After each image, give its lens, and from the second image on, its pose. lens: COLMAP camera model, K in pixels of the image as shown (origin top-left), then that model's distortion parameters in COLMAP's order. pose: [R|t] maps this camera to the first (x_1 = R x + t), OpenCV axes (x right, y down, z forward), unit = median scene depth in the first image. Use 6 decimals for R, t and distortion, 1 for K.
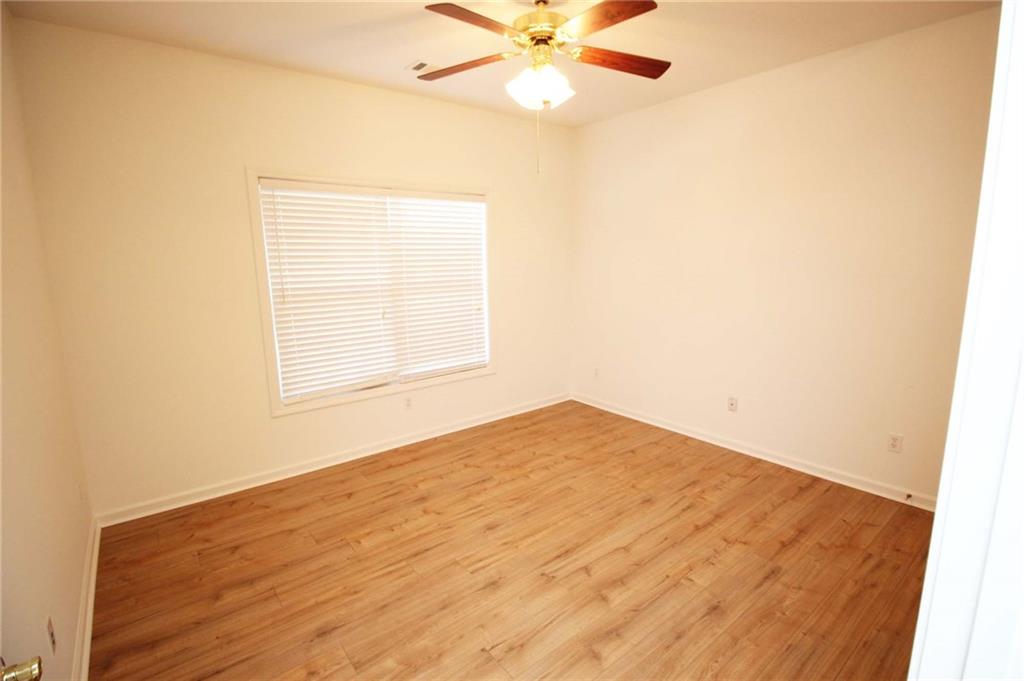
lens RADIAL K [[474.2, 0, 517.9], [0, 474.2, 337.4], [0, 0, 1]] dist [-0.001479, -0.013673]
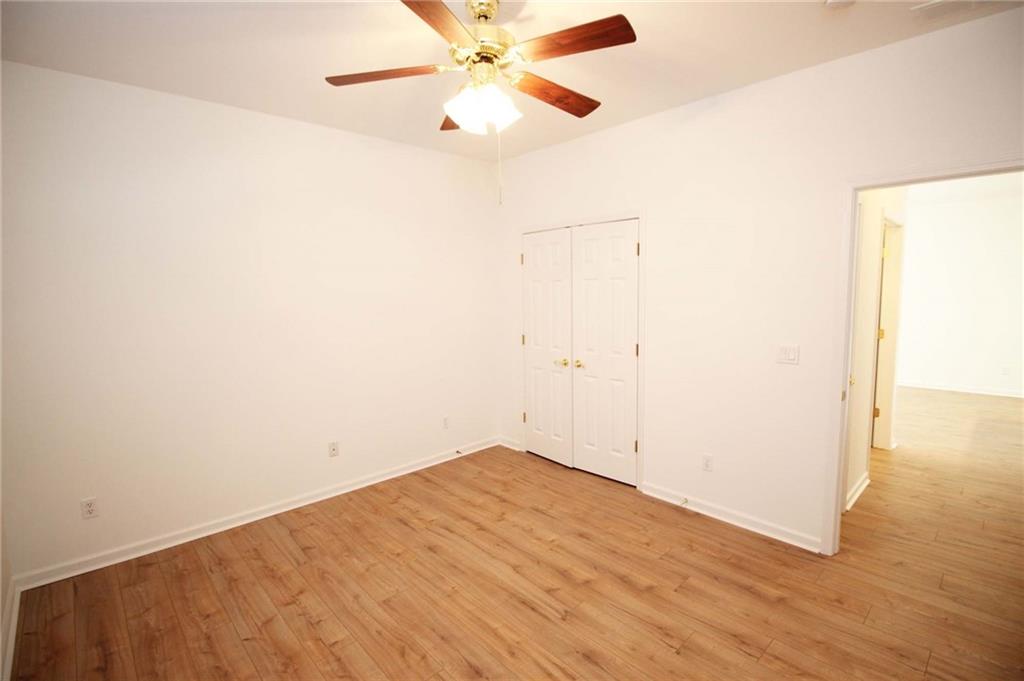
lens RADIAL K [[474.2, 0, 517.9], [0, 474.2, 337.4], [0, 0, 1]] dist [-0.001479, -0.013673]
pose [[-0.082990, -0.082932, 0.993094, -0.648560], [0.189087, 0.977118, 0.097399, -0.131185], [-0.978447, 0.195864, -0.065410, 0.796370]]
